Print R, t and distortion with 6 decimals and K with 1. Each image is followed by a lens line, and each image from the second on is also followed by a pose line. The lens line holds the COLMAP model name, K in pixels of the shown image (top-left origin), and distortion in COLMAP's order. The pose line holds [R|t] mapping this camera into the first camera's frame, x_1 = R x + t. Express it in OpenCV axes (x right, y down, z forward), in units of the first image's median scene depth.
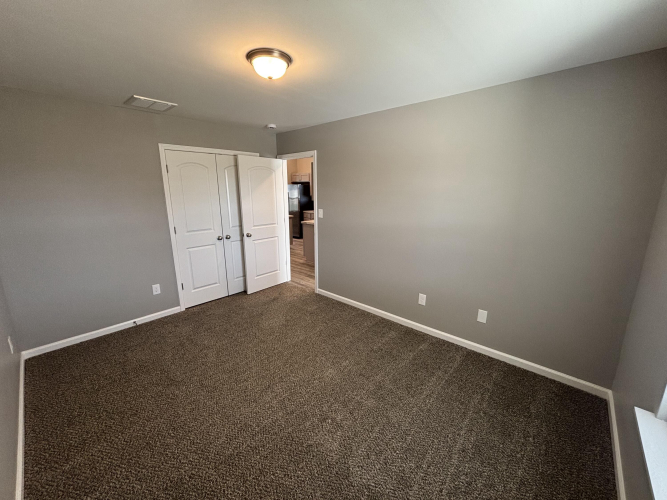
lens RADIAL K [[272.2, 0, 334.4], [0, 272.2, 250.5], [0, 0, 1]] dist [0.011619, 0.000402]
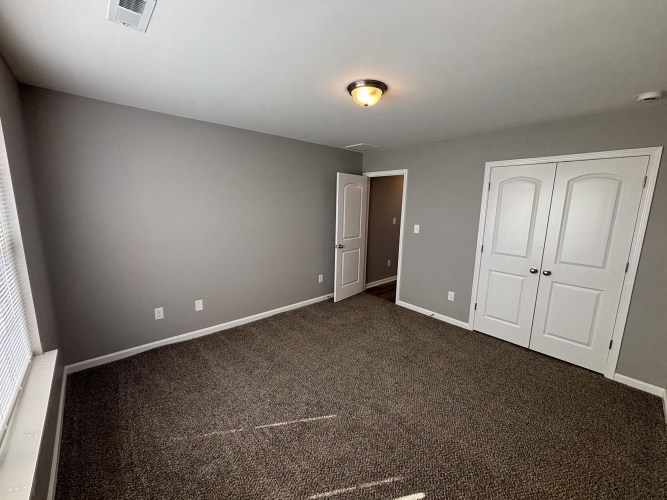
lens RADIAL K [[272.2, 0, 334.4], [0, 272.2, 250.5], [0, 0, 1]] dist [0.011619, 0.000402]
pose [[-0.121768, 0.171212, -0.977680, 0.423795], [-0.229714, 0.953406, 0.195572, -0.133384], [0.965611, 0.248401, -0.076765, 0.554944]]
